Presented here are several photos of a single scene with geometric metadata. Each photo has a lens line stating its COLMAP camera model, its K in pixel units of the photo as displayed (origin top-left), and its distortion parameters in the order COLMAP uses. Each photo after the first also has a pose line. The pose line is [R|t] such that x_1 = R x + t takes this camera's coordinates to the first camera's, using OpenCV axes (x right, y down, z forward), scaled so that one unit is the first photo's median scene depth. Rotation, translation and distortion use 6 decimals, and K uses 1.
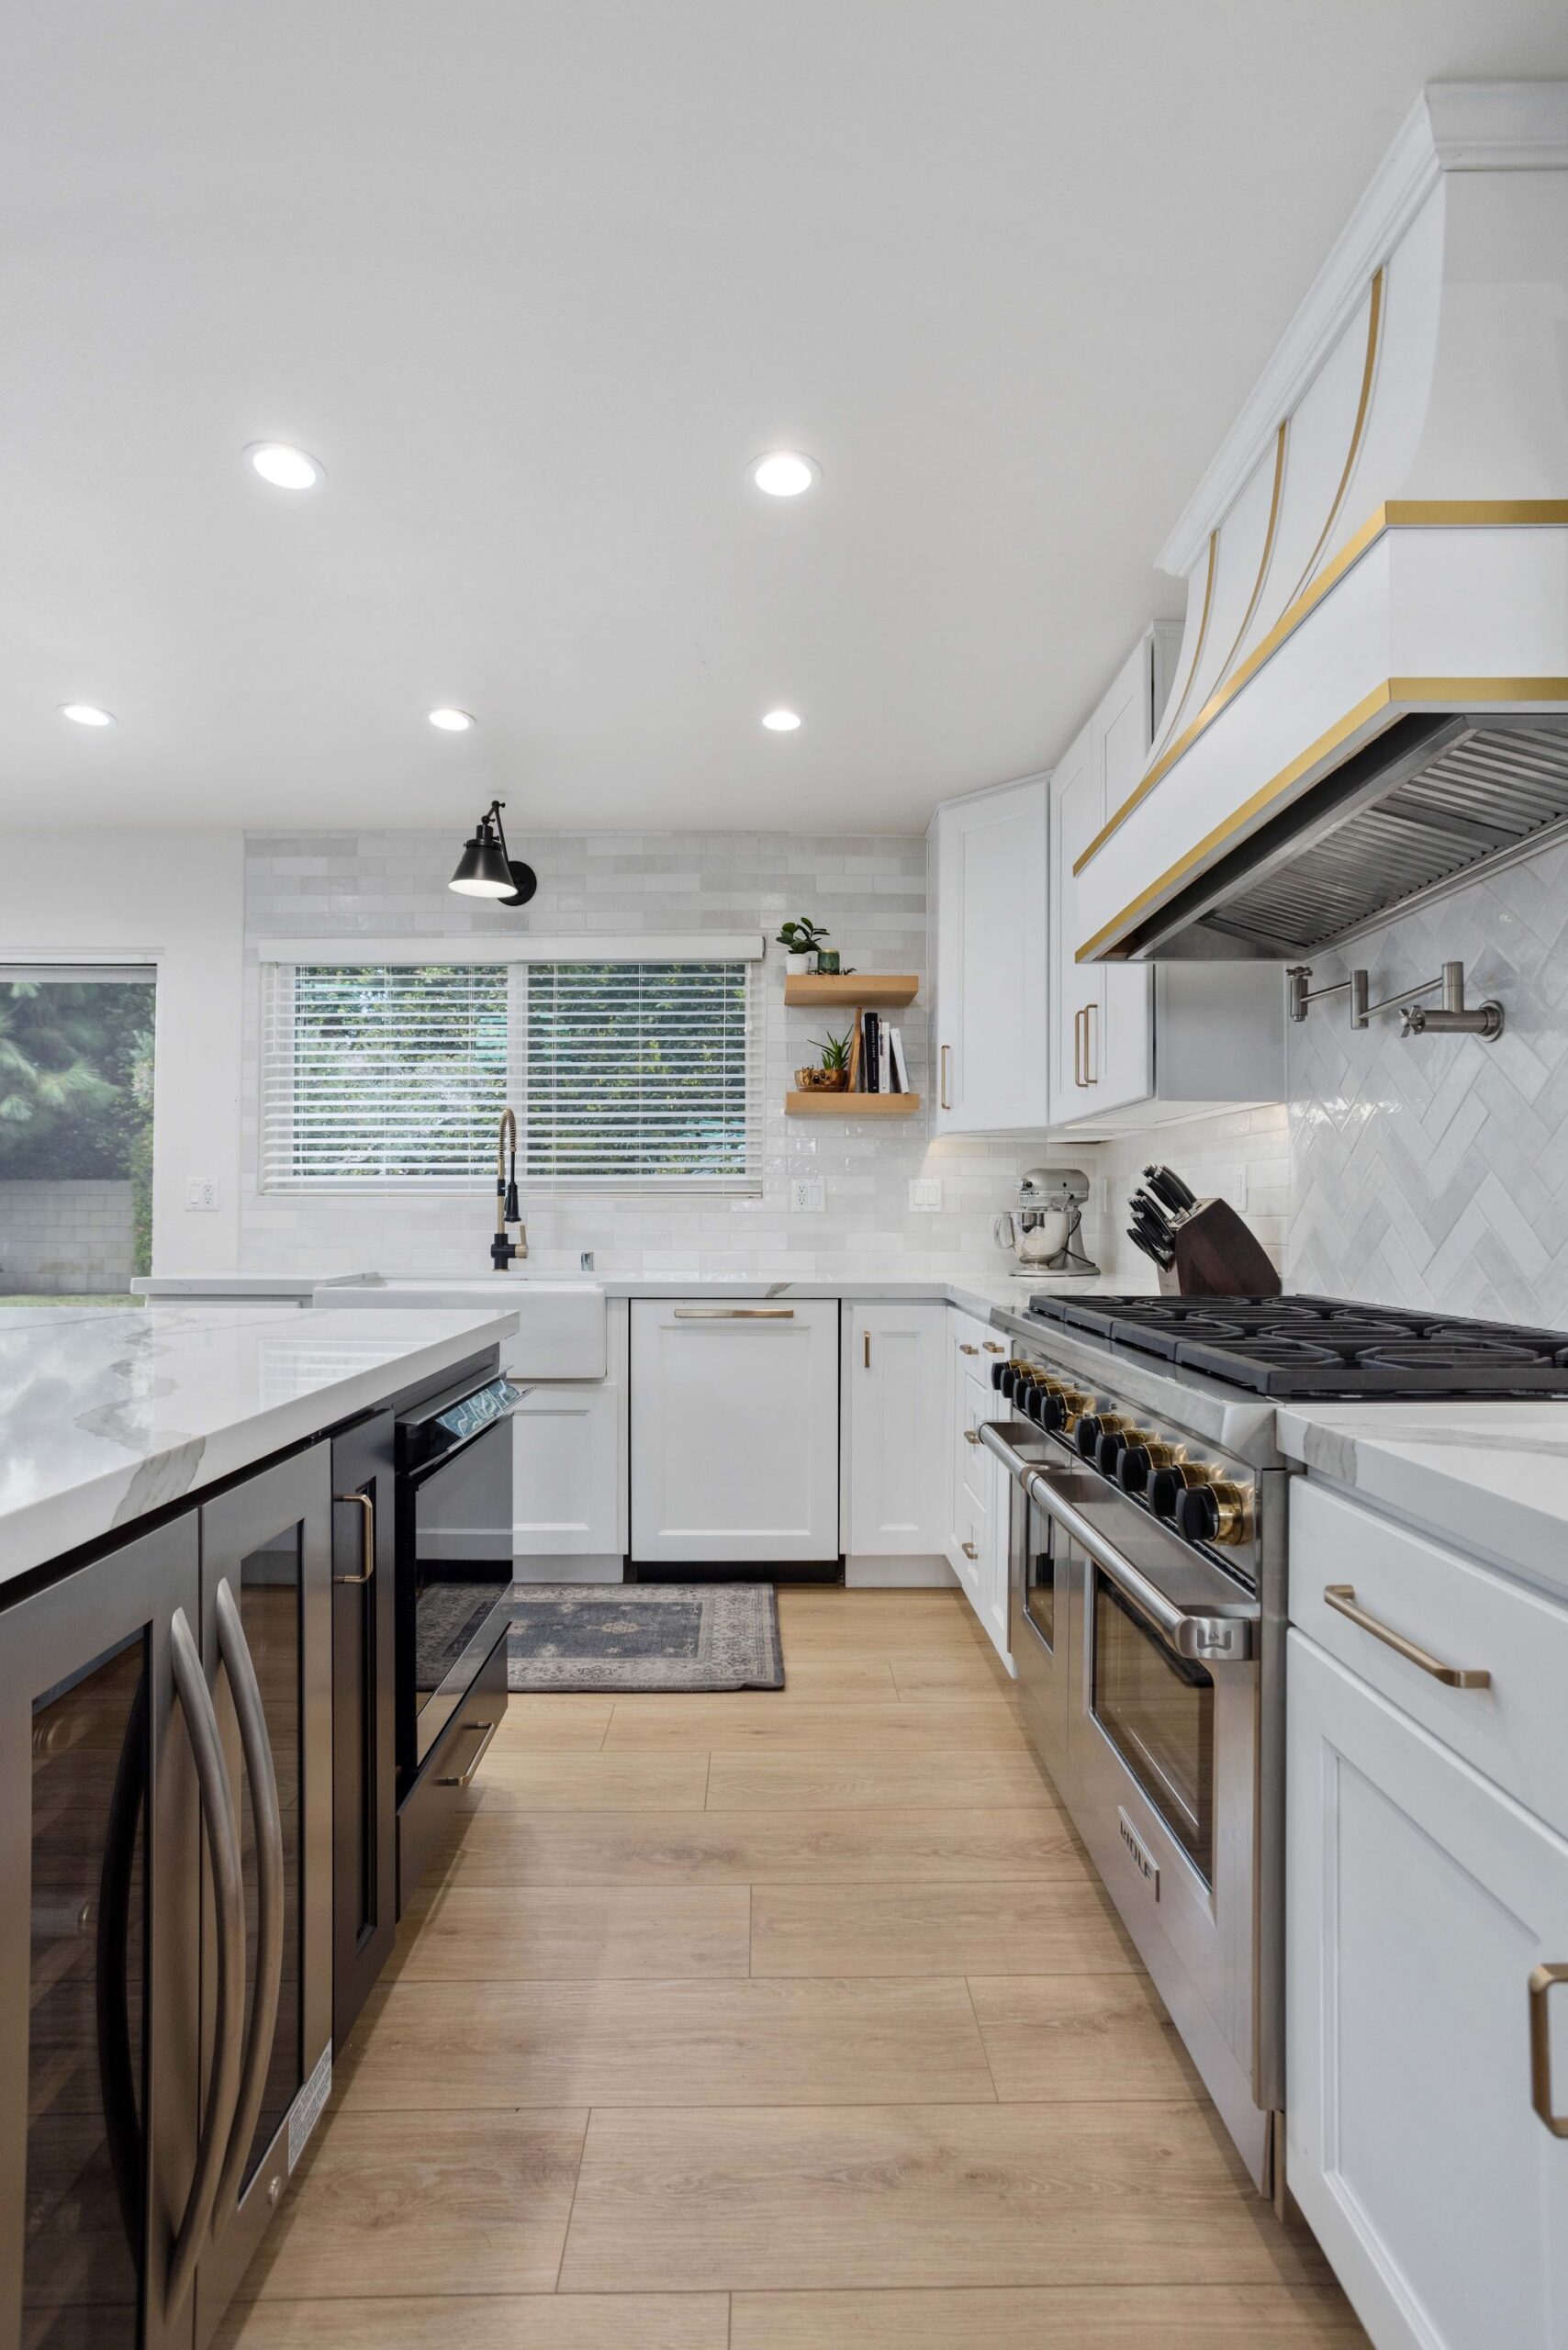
lens RADIAL K [[1122.0, 0, 785.6], [0, 1122.0, 1203.5], [0, 0, 1]] dist [-0.061863, 0.039835]
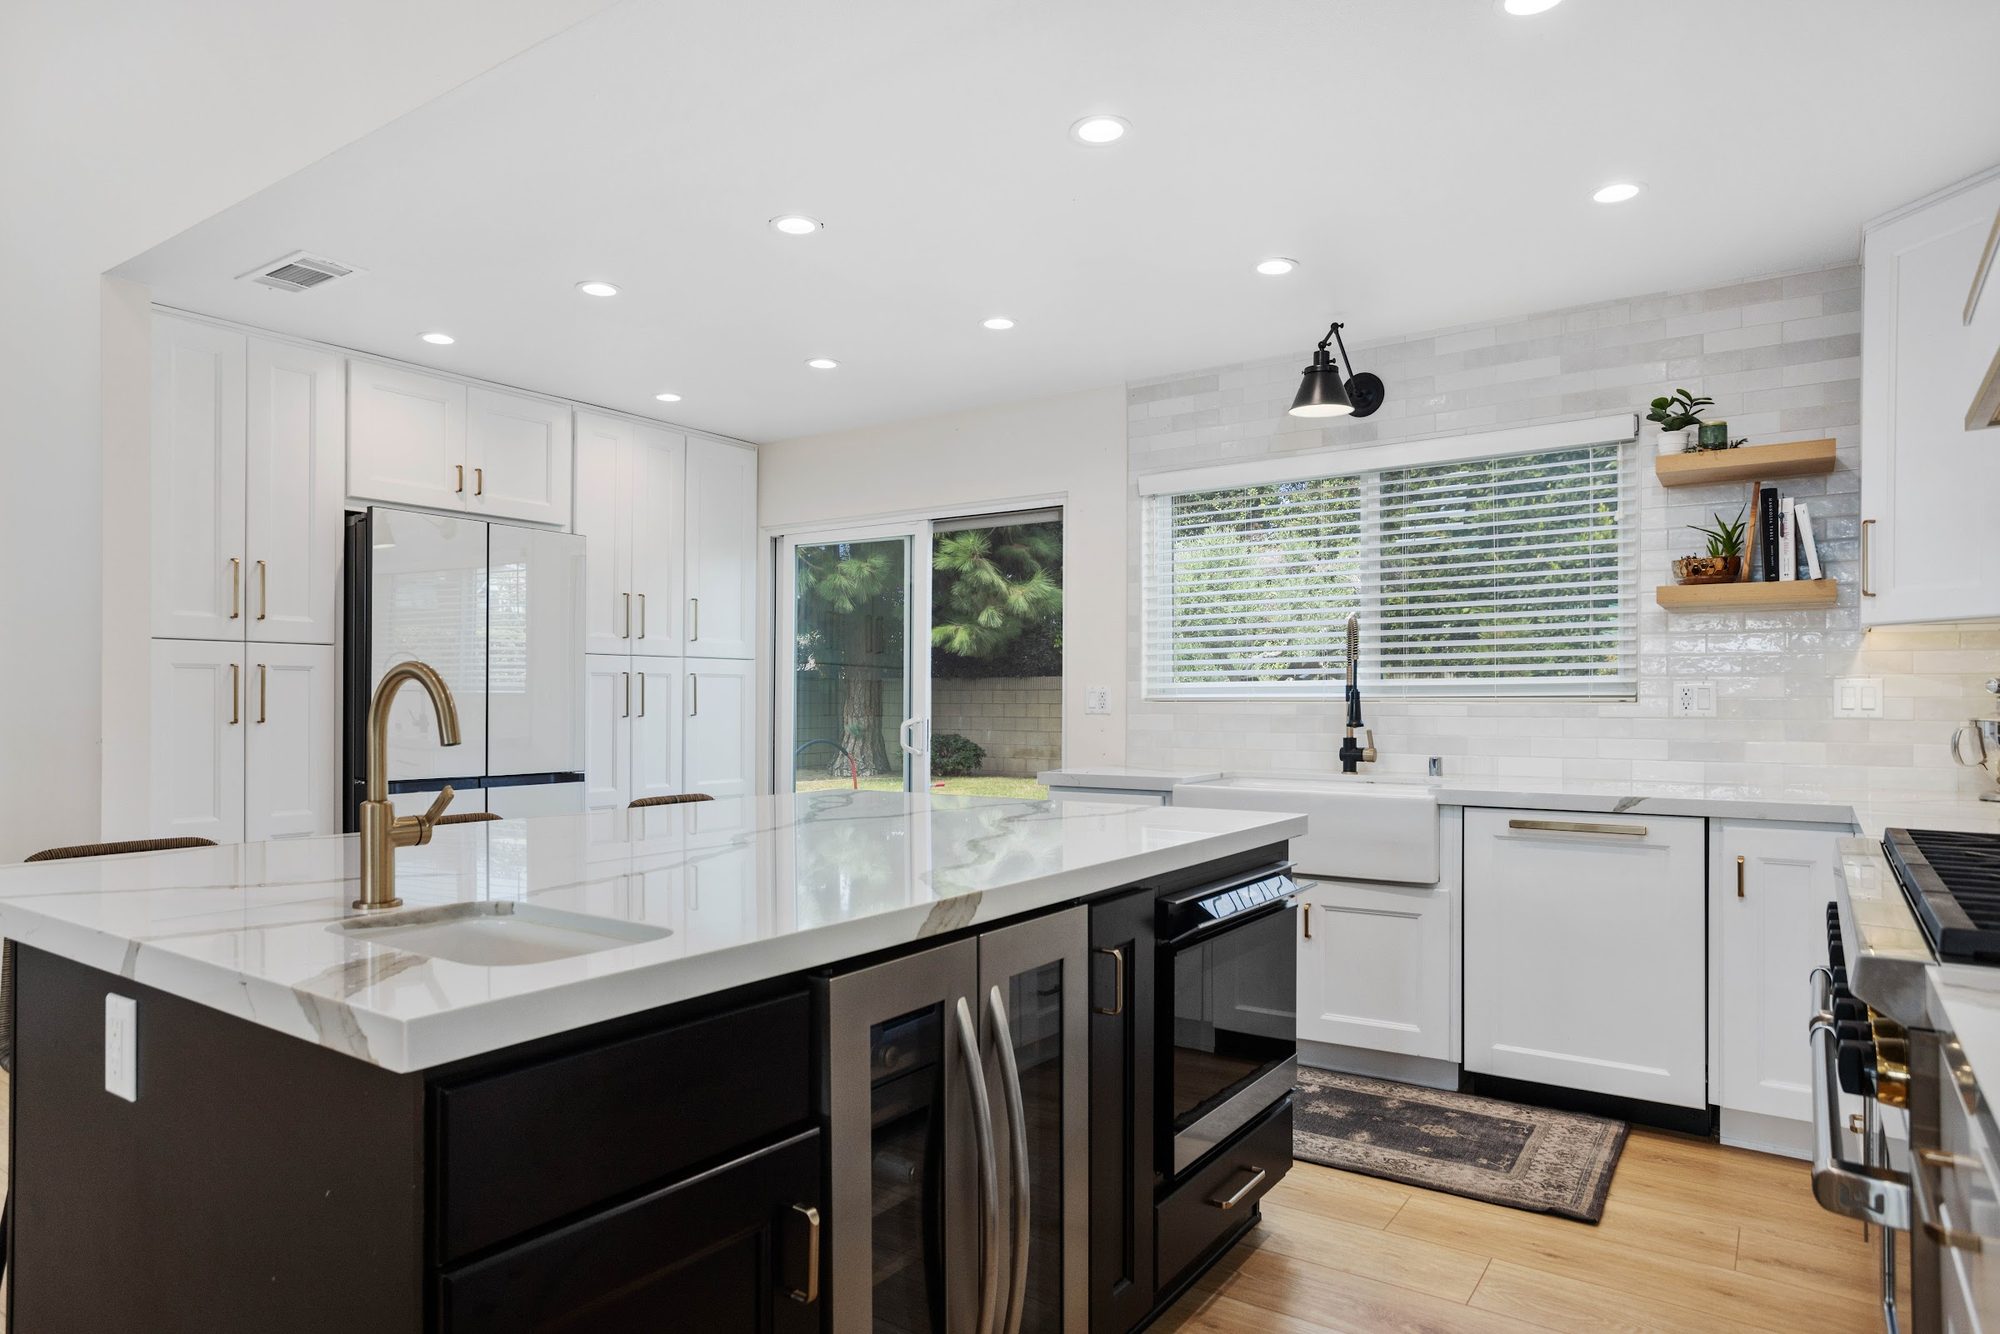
lens RADIAL K [[1187.0, 0, 994.9], [0, 1187.0, 694.8], [0, 0, 1]] dist [-0.027318, 0.028814]
pose [[0.813930, -0.006105, -0.580931, 0.138745], [0.008202, 0.999966, 0.000982, -0.019726], [0.580906, -0.005564, 0.813952, -0.103243]]
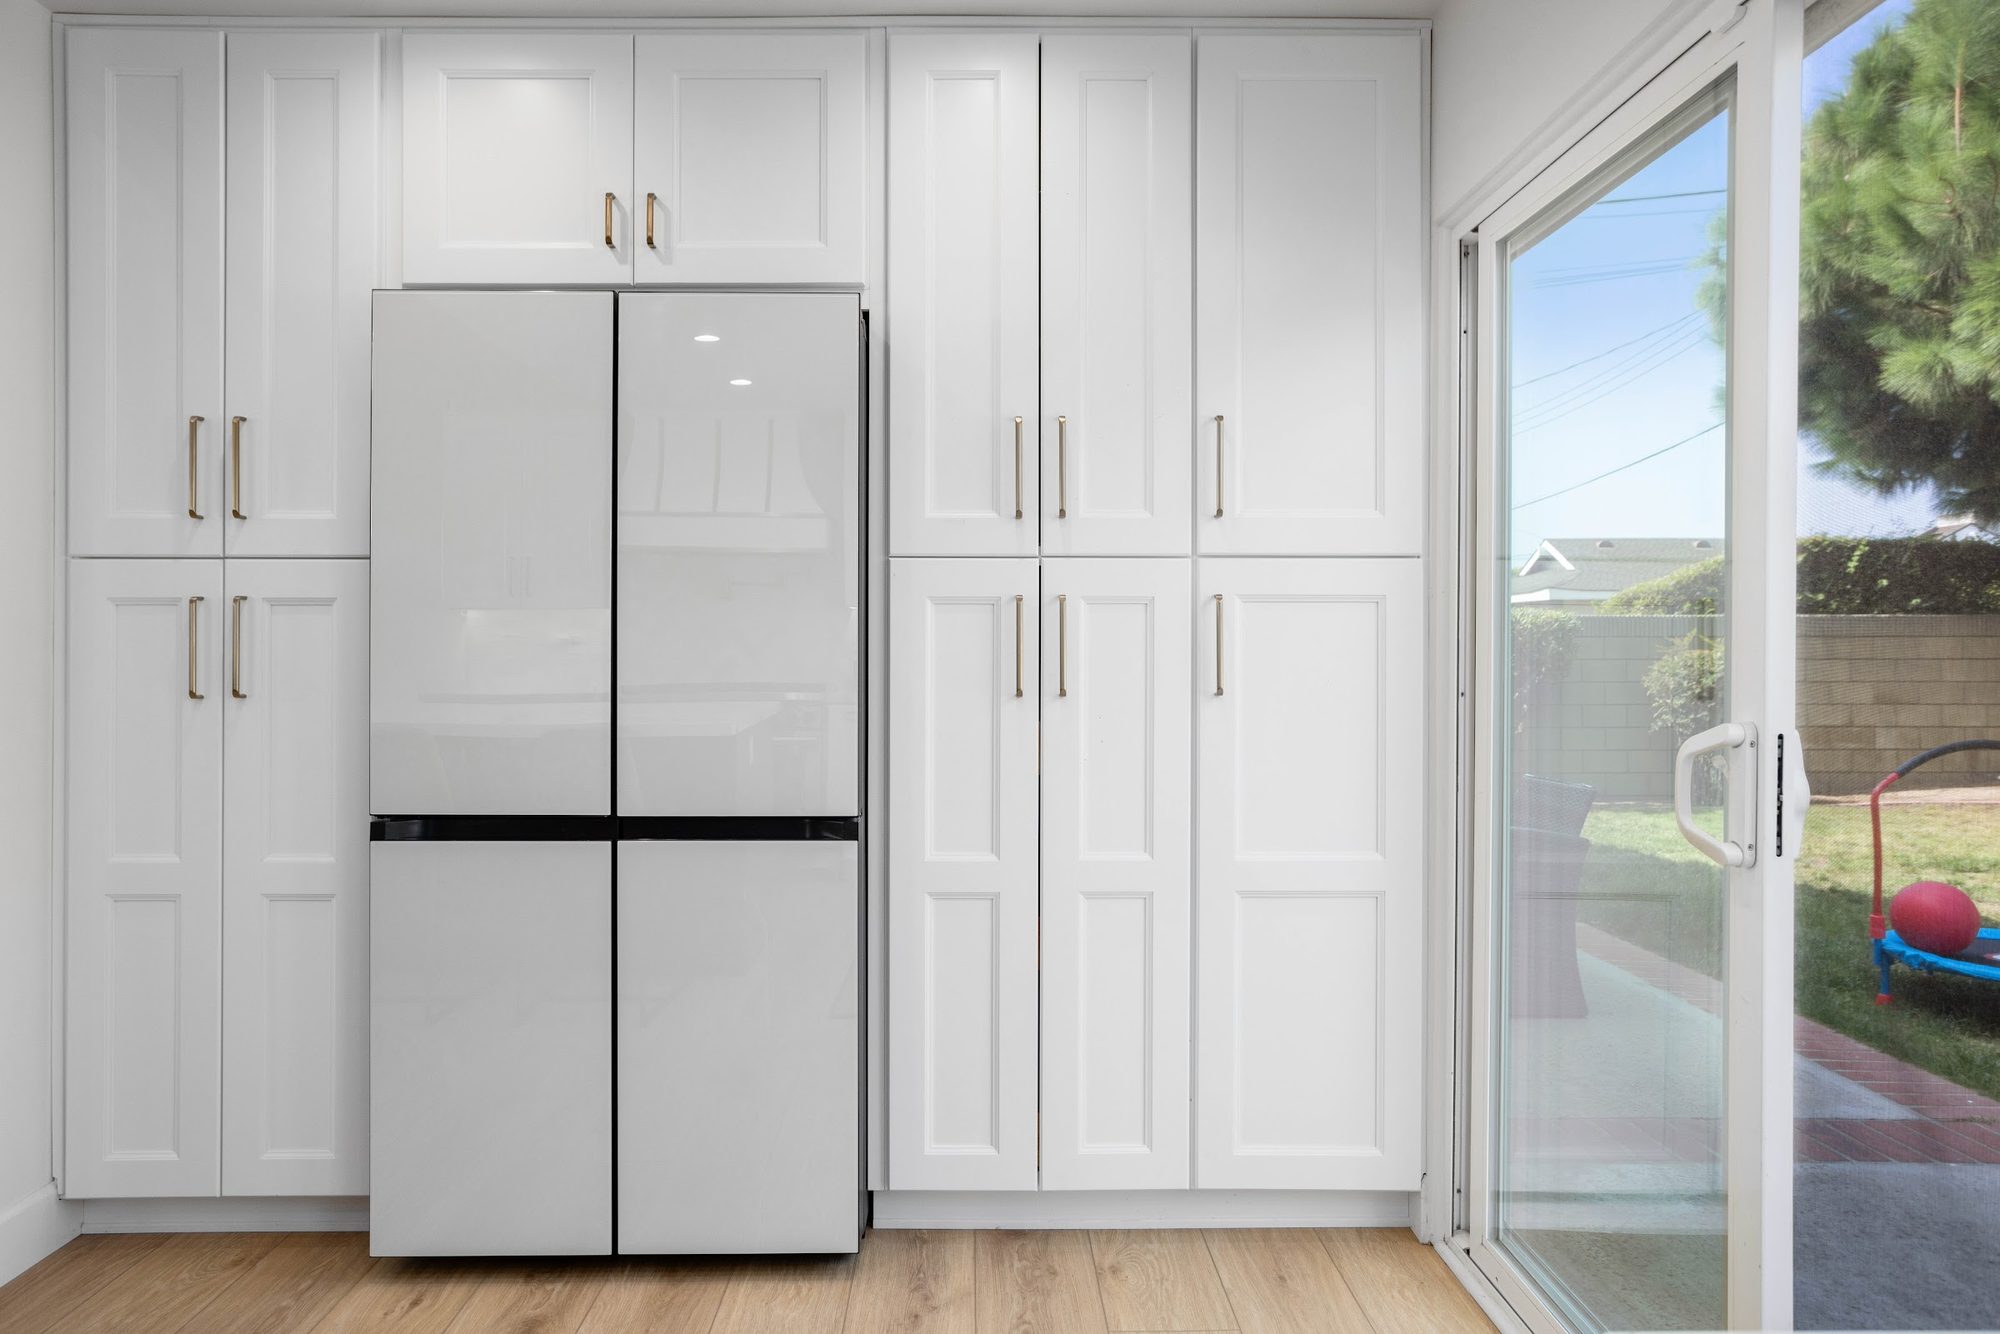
lens RADIAL K [[1301.7, 0, 979.5], [0, 1301.7, 640.4], [0, 0, 1]] dist [-0.037341, 0.042661]
pose [[-0.010053, -0.007533, -0.999921, -0.445459], [0.008597, 0.999934, -0.007619, -0.020154], [0.999913, -0.008673, -0.009987, 0.941864]]
